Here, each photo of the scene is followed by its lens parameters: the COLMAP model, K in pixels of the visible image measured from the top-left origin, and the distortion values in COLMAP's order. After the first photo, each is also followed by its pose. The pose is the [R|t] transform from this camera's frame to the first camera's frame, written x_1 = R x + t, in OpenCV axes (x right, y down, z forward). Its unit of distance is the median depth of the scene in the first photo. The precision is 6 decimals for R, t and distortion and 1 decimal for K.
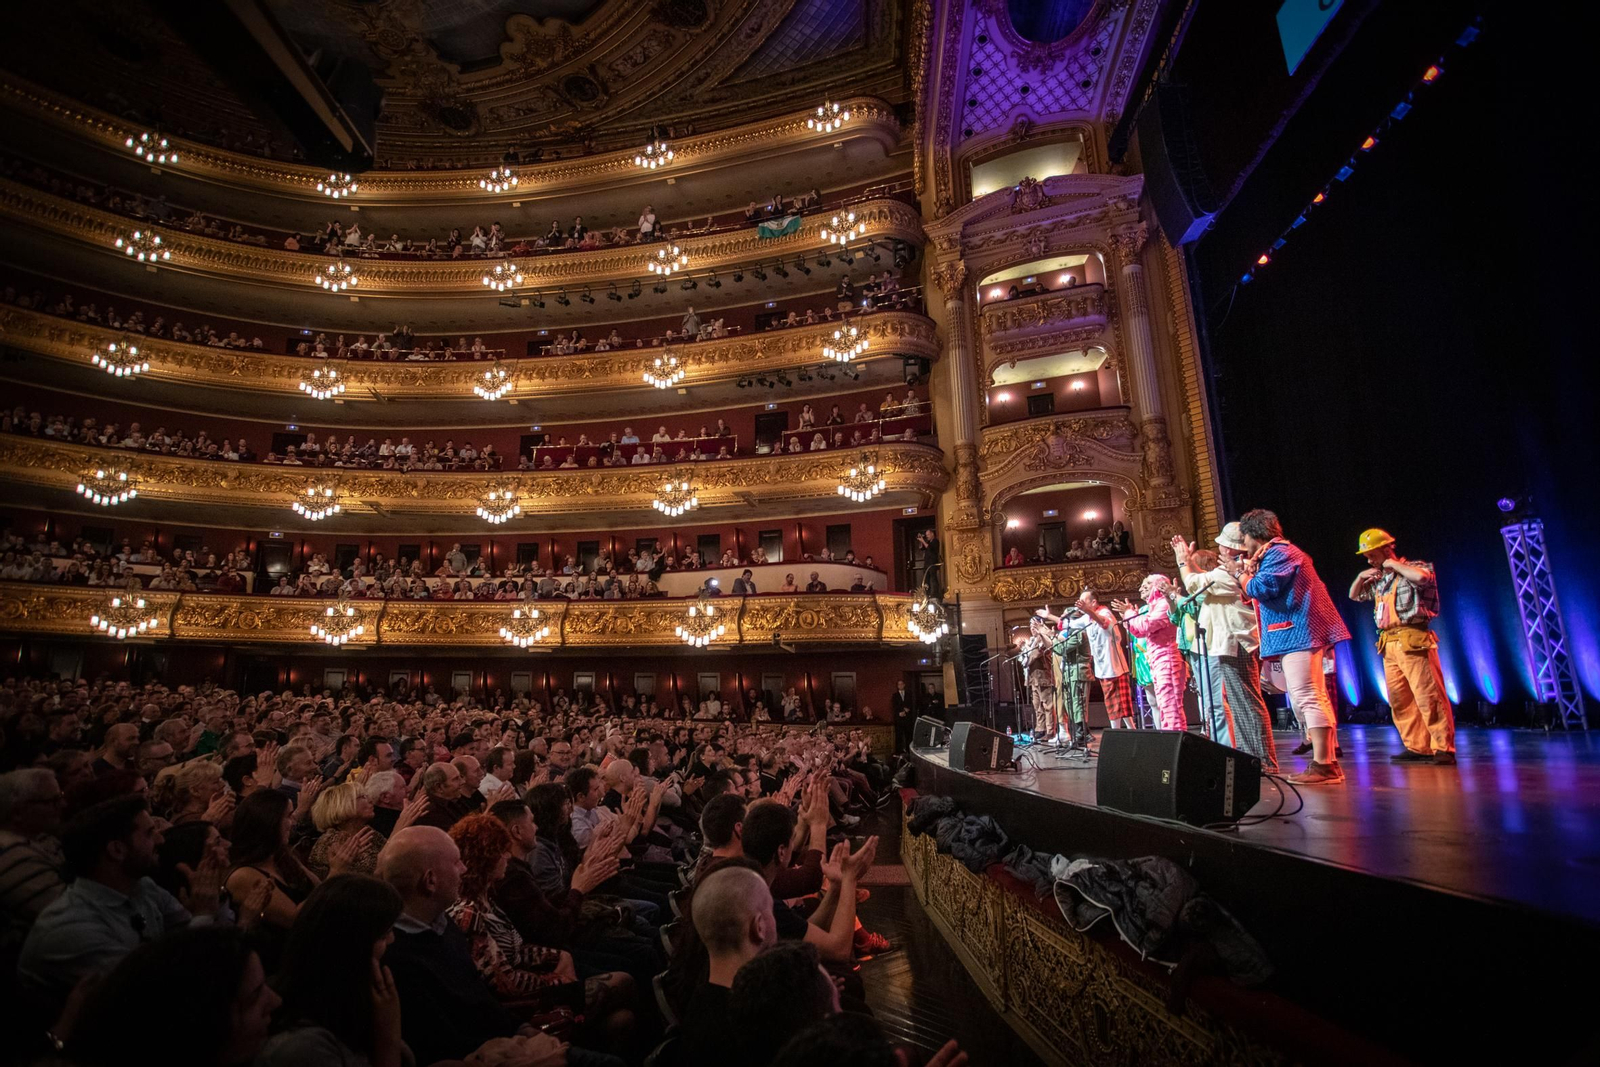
lens RADIAL K [[779.2, 0, 789.7], [0, 779.2, 534.7], [0, 0, 1]] dist [-0.070152, 0.038243]
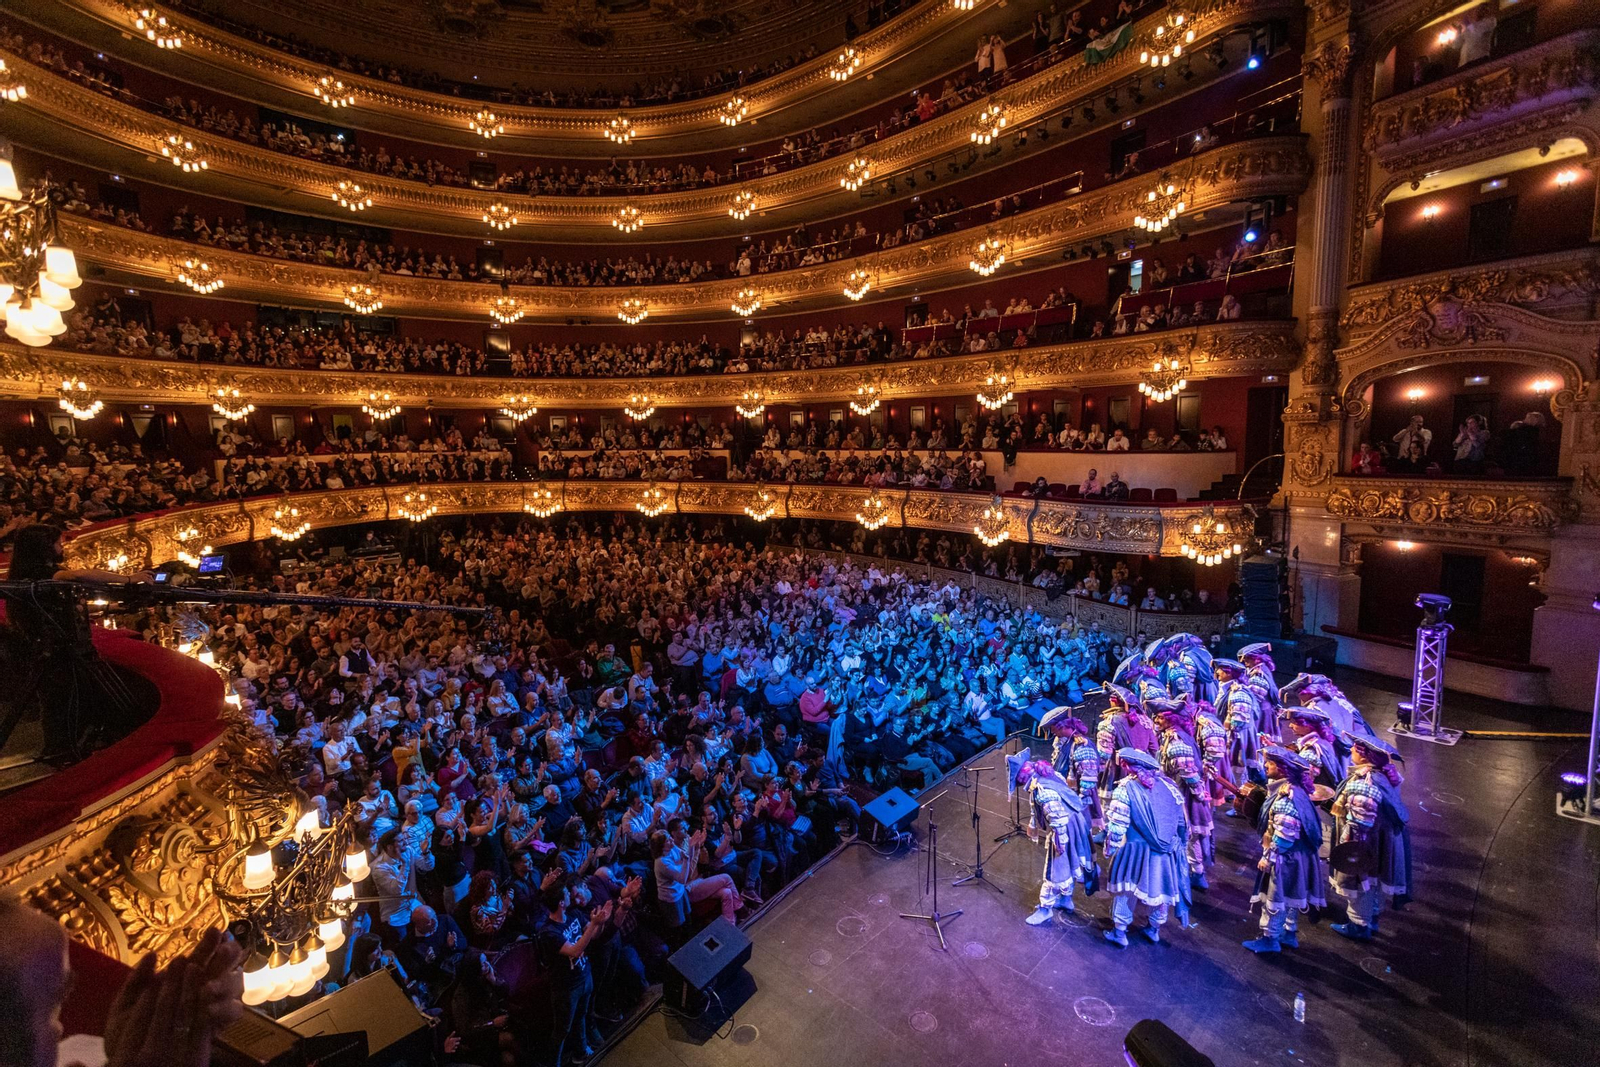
lens RADIAL K [[779.2, 0, 789.7], [0, 779.2, 534.7], [0, 0, 1]] dist [-0.070152, 0.038243]
pose [[0.735385, 0.090376, -0.671596, 0.364892], [0.163078, 0.938338, 0.304839, -0.225919], [0.657735, -0.333697, 0.675301, 0.038961]]
